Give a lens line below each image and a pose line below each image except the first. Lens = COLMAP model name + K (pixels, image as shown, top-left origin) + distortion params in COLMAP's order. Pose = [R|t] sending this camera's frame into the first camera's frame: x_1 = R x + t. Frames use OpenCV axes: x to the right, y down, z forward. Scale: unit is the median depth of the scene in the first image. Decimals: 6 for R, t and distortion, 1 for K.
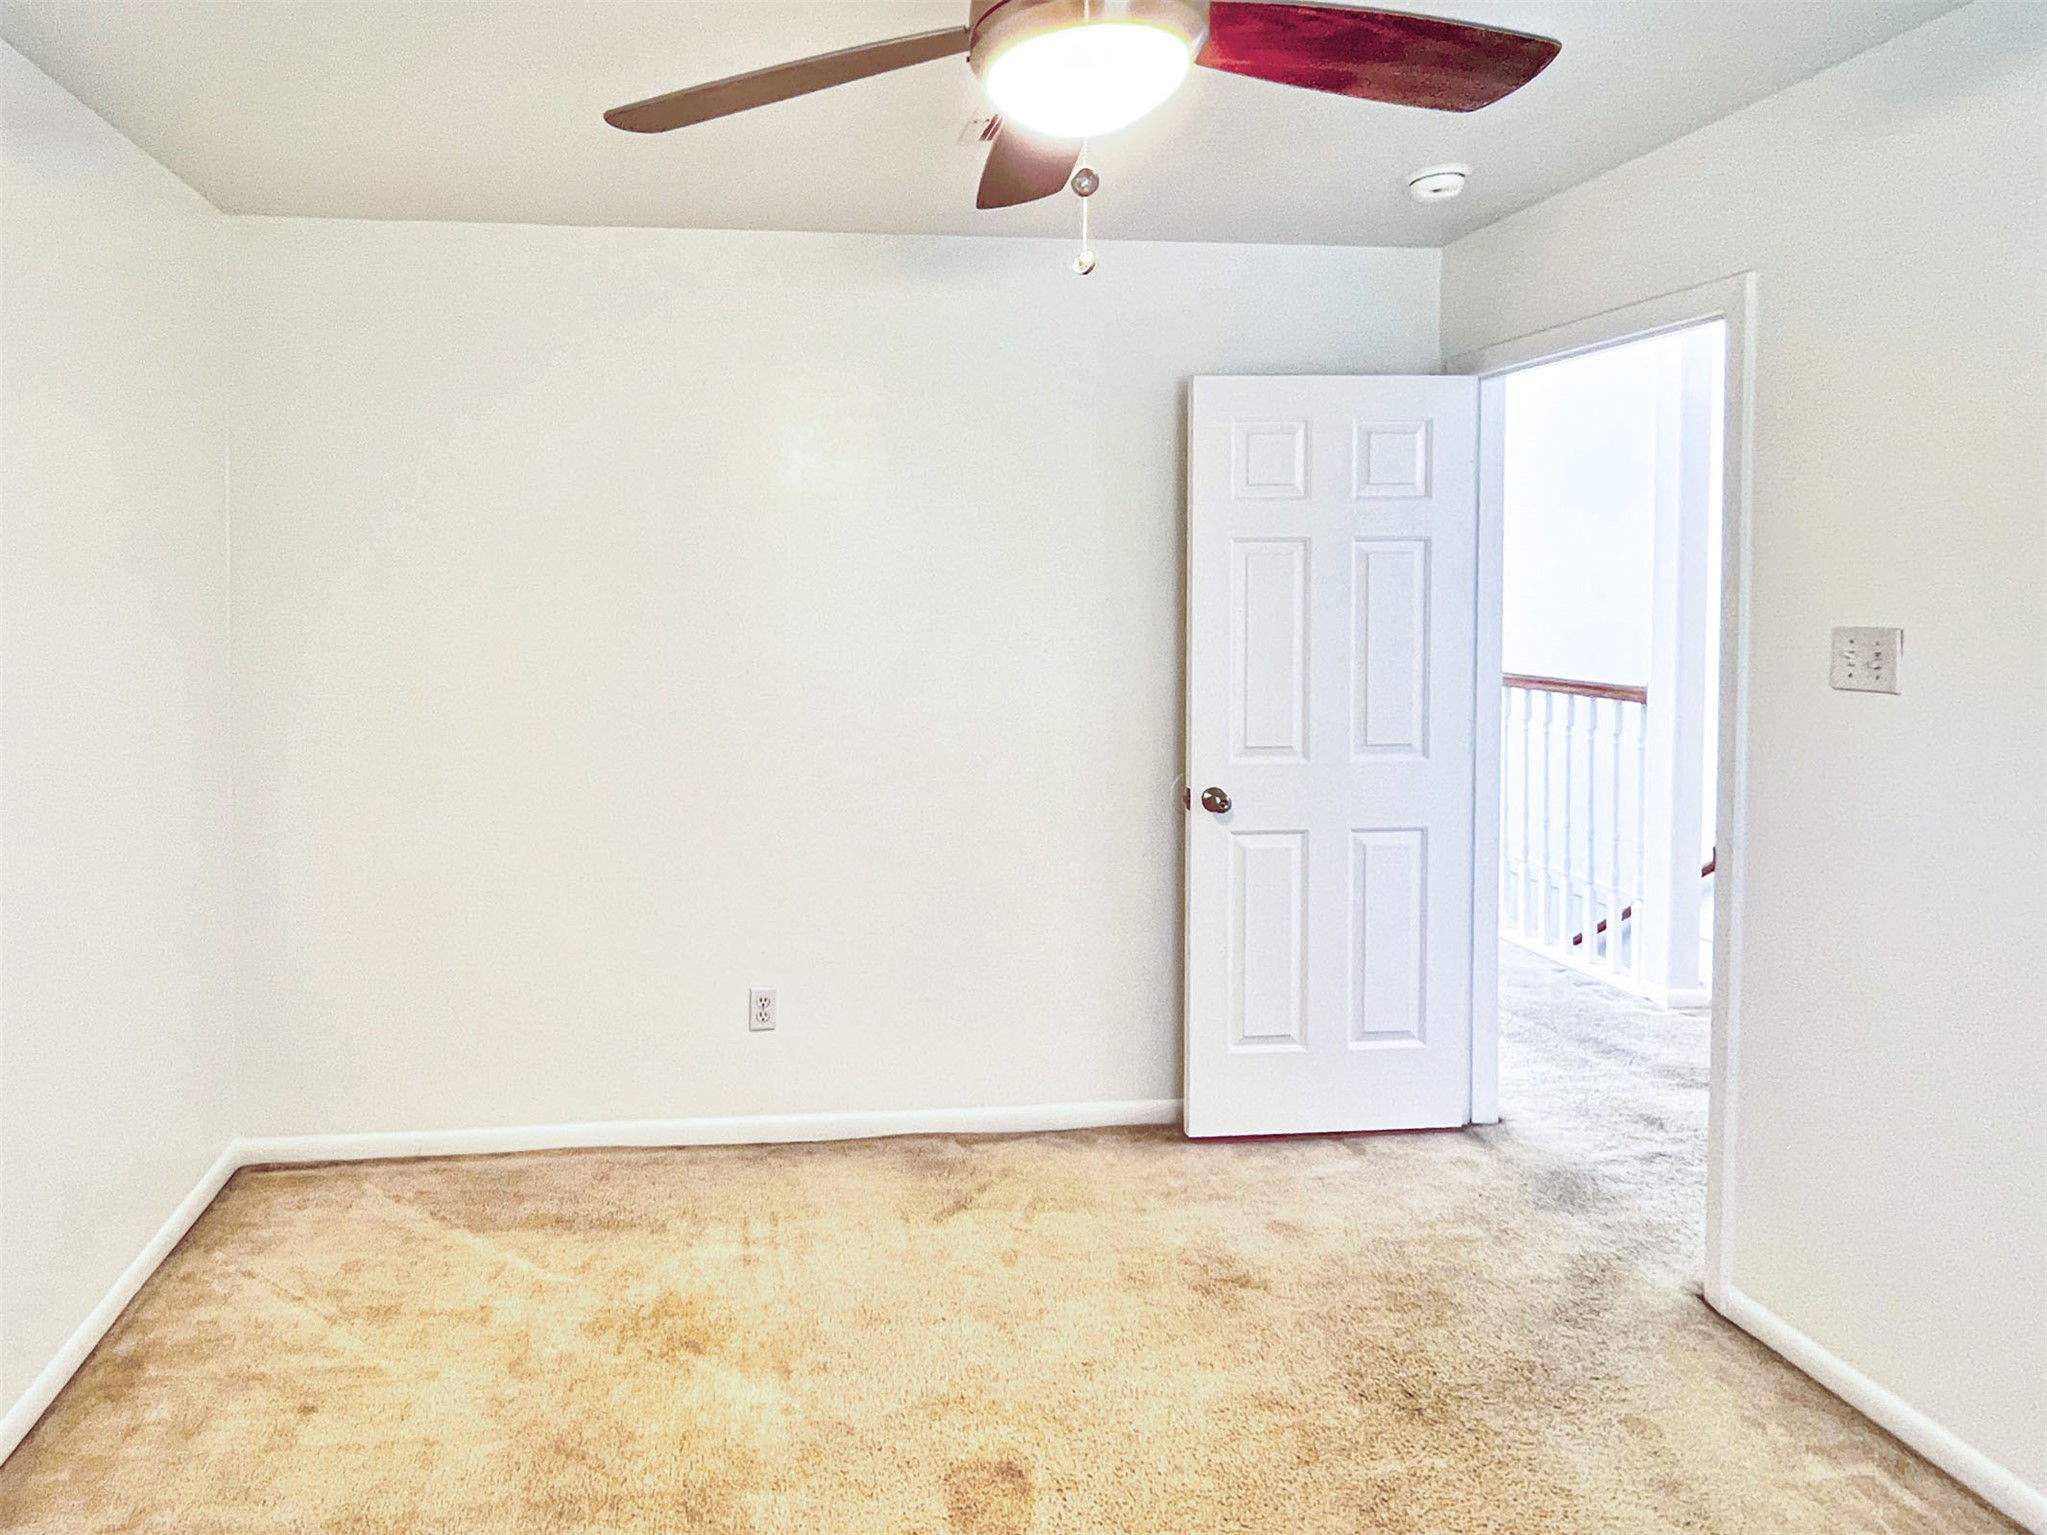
lens RADIAL K [[1127.1, 0, 1023.4], [0, 1127.1, 711.8], [0, 0, 1]] dist [-0.003272, -0.001278]
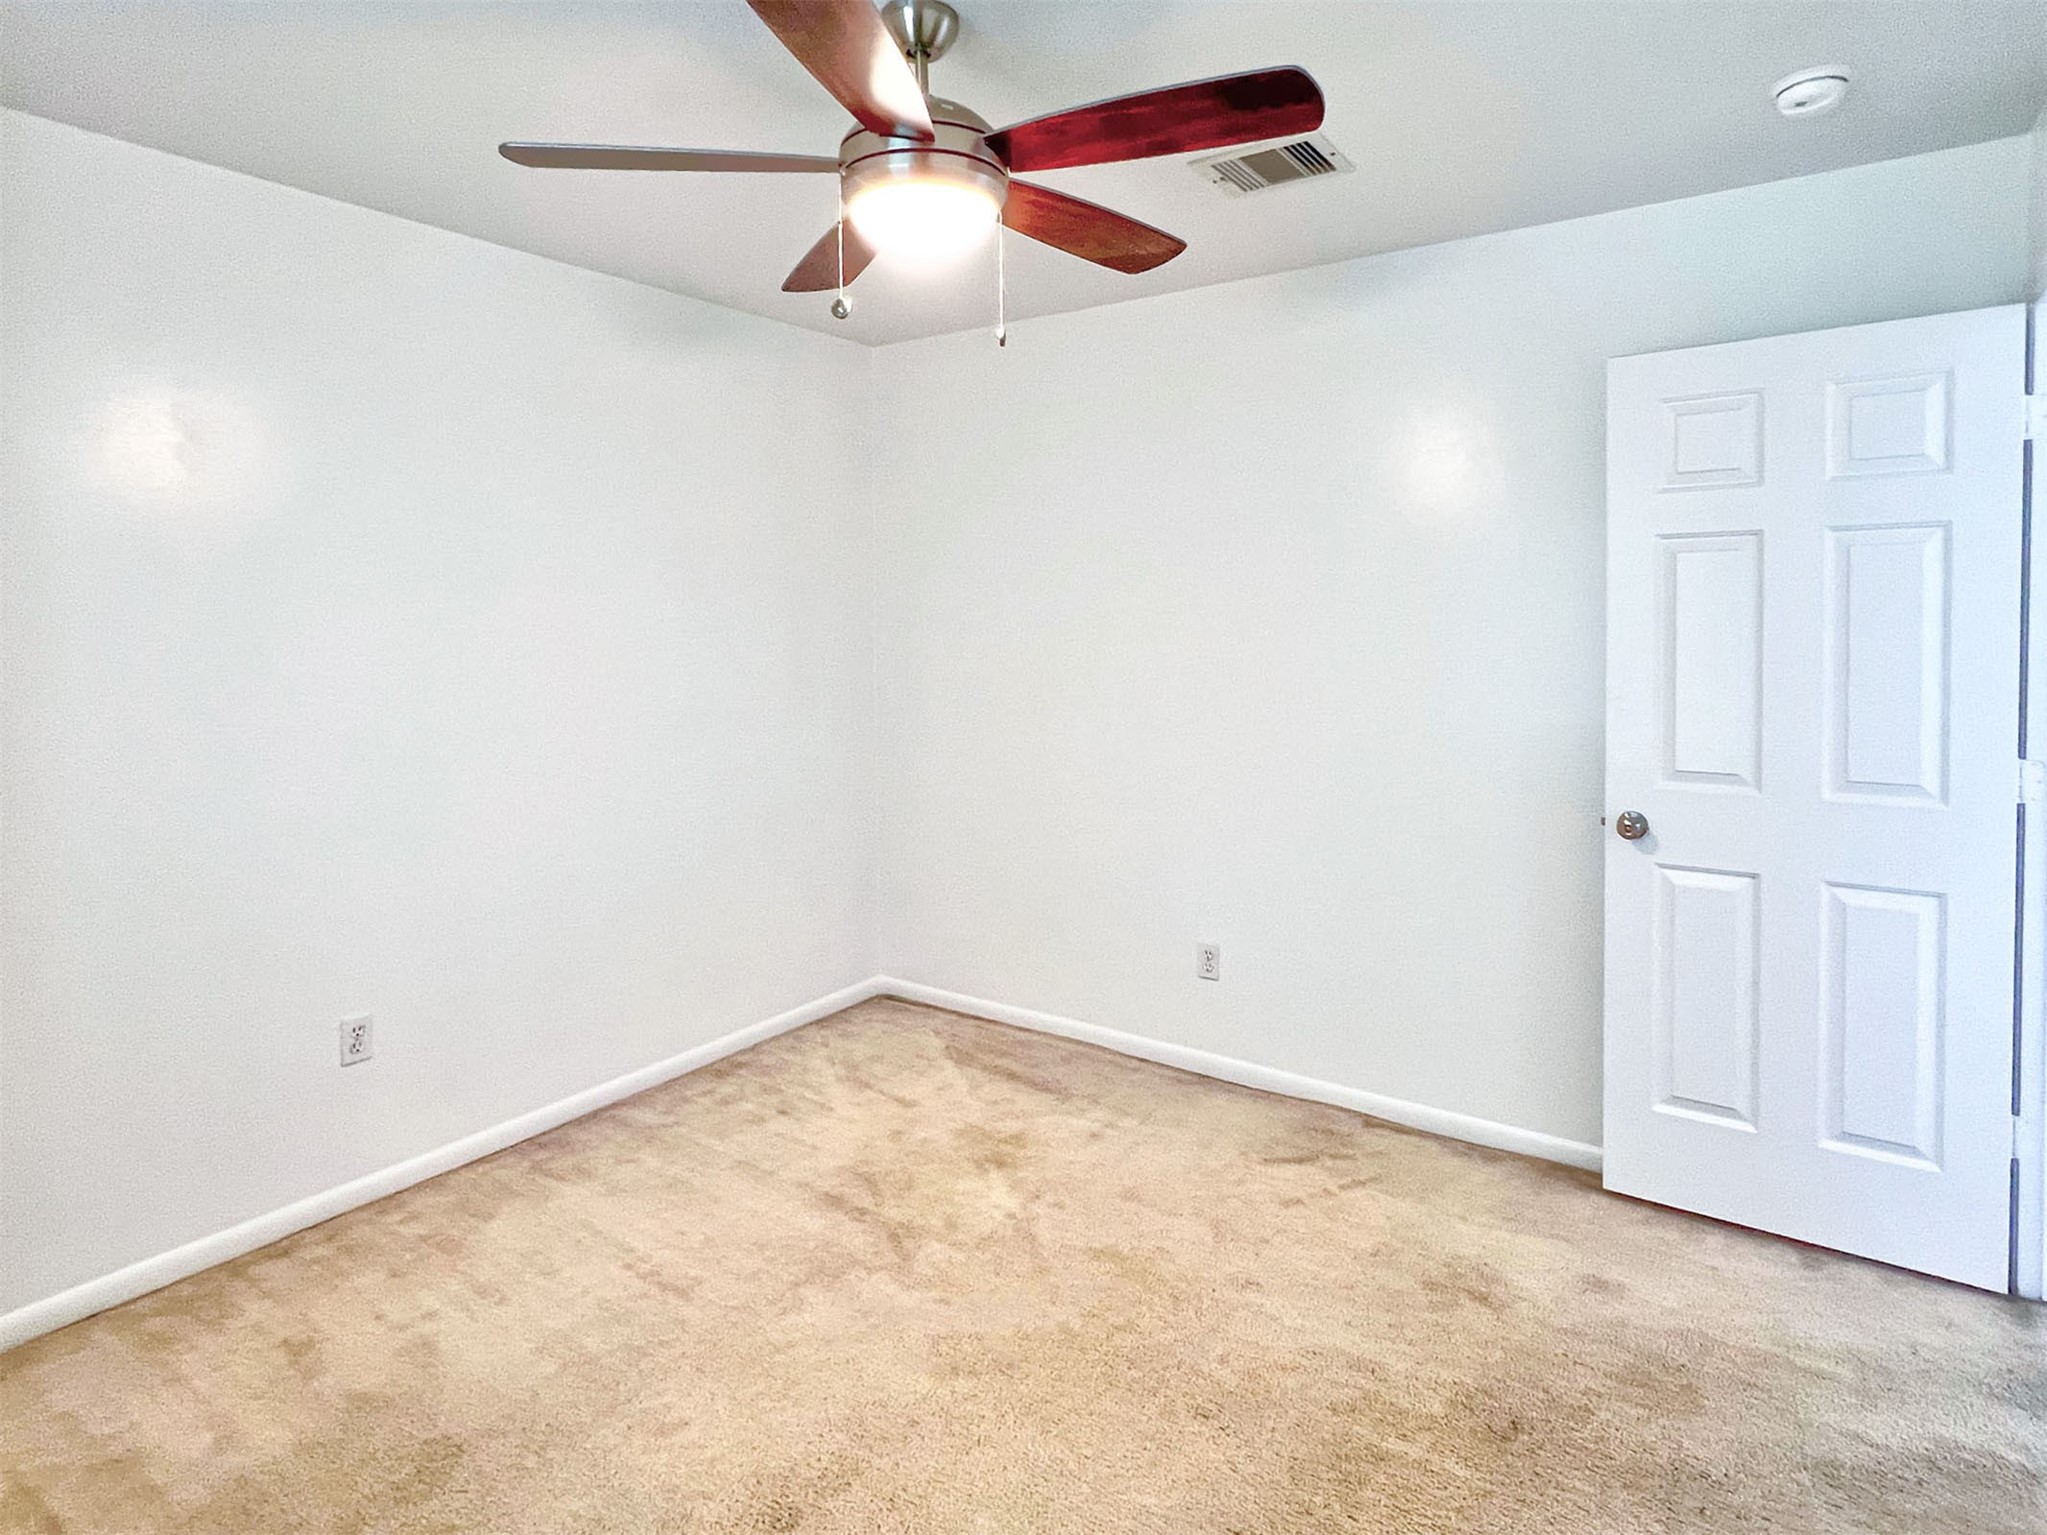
lens RADIAL K [[1118.7, 0, 1023.5], [0, 1118.7, 767.5], [0, 0, 1]] dist [-0.002645, -0.001278]
pose [[0.766193, 0.087213, -0.636665, 0.361613], [-0.056757, 0.996060, 0.068140, -0.002070], [0.640099, -0.016073, 0.768124, -0.004381]]
